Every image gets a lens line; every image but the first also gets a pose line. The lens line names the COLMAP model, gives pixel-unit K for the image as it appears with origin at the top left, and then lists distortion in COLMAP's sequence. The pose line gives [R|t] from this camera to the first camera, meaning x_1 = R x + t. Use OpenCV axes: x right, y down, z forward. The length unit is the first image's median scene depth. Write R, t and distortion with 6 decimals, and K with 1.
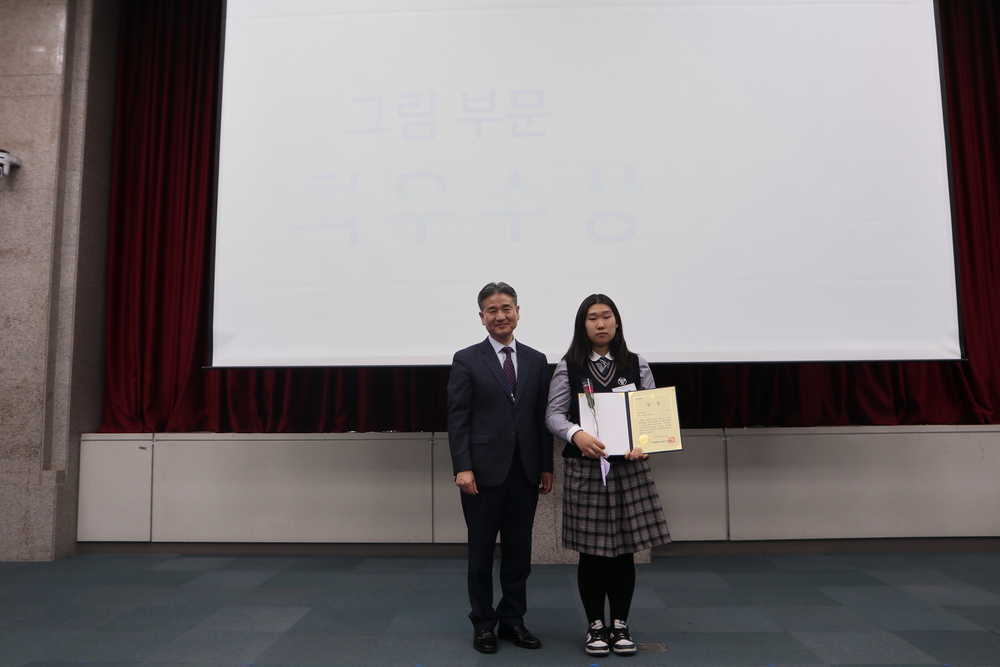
lens RADIAL K [[771.9, 0, 499.5], [0, 771.9, 332.6], [0, 0, 1]] dist [-0.091705, 0.086094]
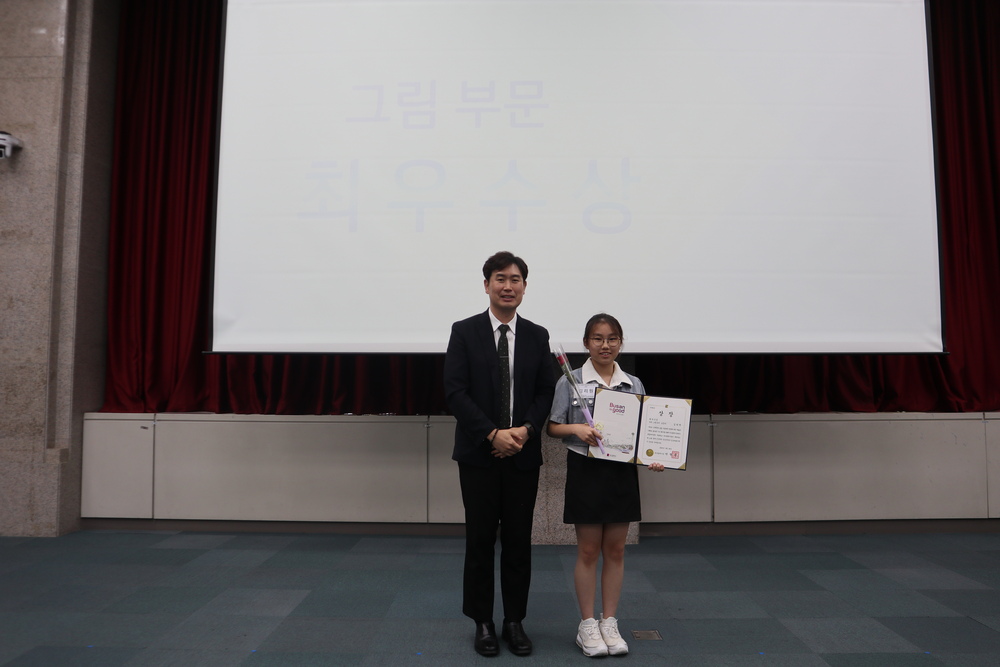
lens RADIAL K [[741.5, 0, 500.3], [0, 741.5, 331.5], [0, 0, 1]] dist [-0.111223, 0.091615]
pose [[0.999739, 0.011714, 0.019628, -0.011806], [-0.012363, 0.999371, 0.033252, -0.015749], [-0.019226, -0.033486, 0.999254, 0.019678]]
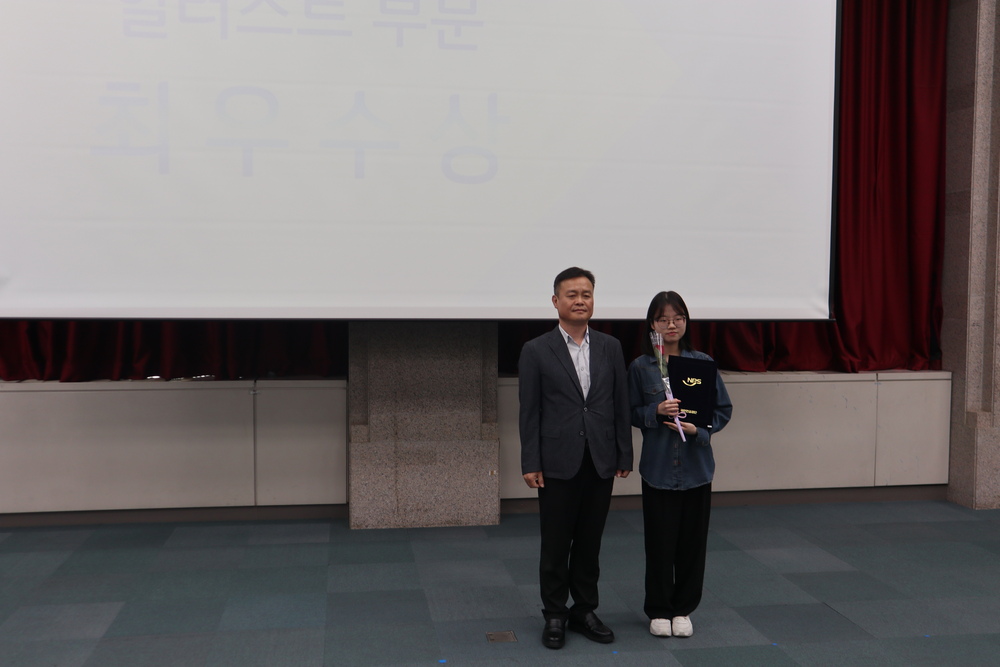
lens RADIAL K [[973.4, 0, 497.7], [0, 973.4, 331.8], [0, 0, 1]] dist [-0.051963, 0.148032]
pose [[0.982039, 0.005370, 0.188604, -0.025009], [-0.034836, 0.987570, 0.153269, -0.100118], [-0.185436, -0.157086, 0.970019, -0.094478]]
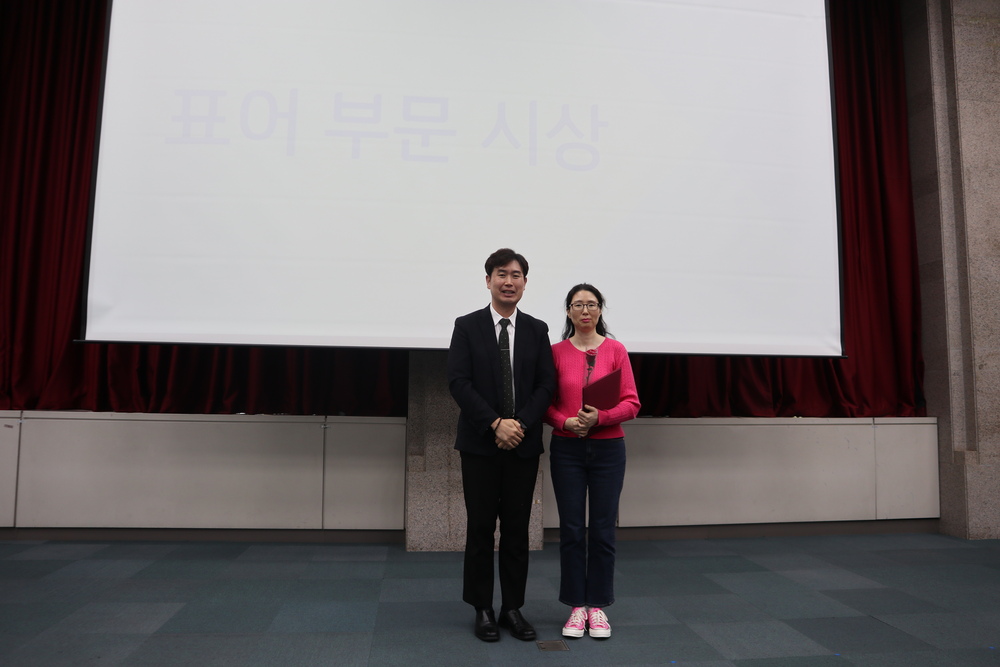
lens RADIAL K [[718.2, 0, 498.1], [0, 718.2, 332.0], [0, 0, 1]] dist [-0.118047, 0.087262]
pose [[0.989118, 0.033771, 0.143199, -0.003444], [-0.035435, 0.999331, 0.009089, 0.008083], [-0.142796, -0.014065, 0.989652, 0.080891]]
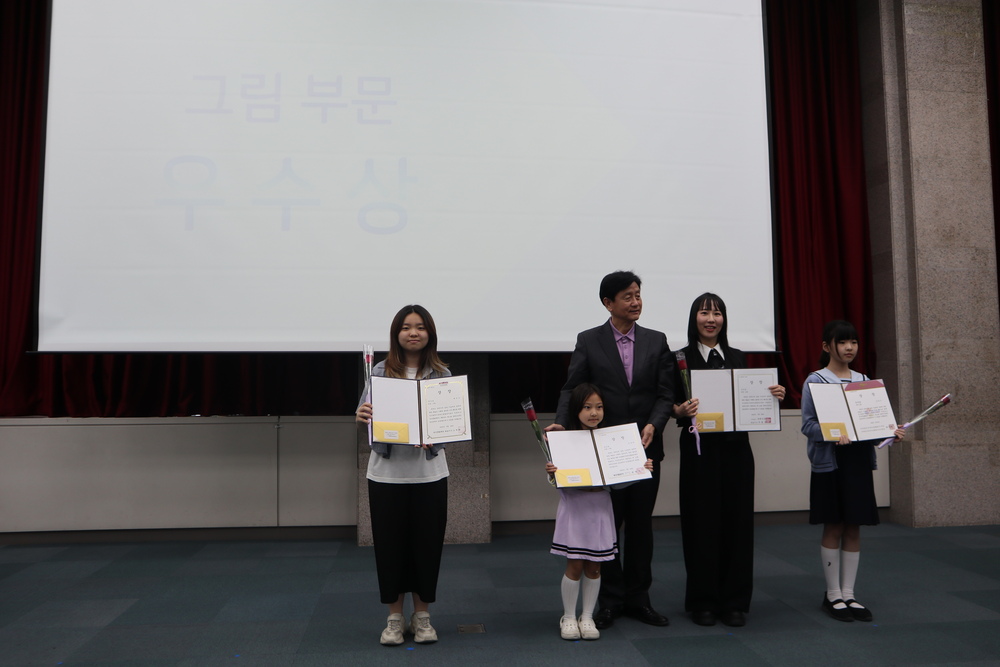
lens RADIAL K [[771.9, 0, 499.5], [0, 771.9, 332.6], [0, 0, 1]] dist [-0.091705, 0.086094]
pose [[0.988283, 0.013471, 0.152034, 0.043699], [-0.019107, 0.999181, 0.035672, -0.019627], [-0.151429, -0.038159, 0.987731, -0.019004]]
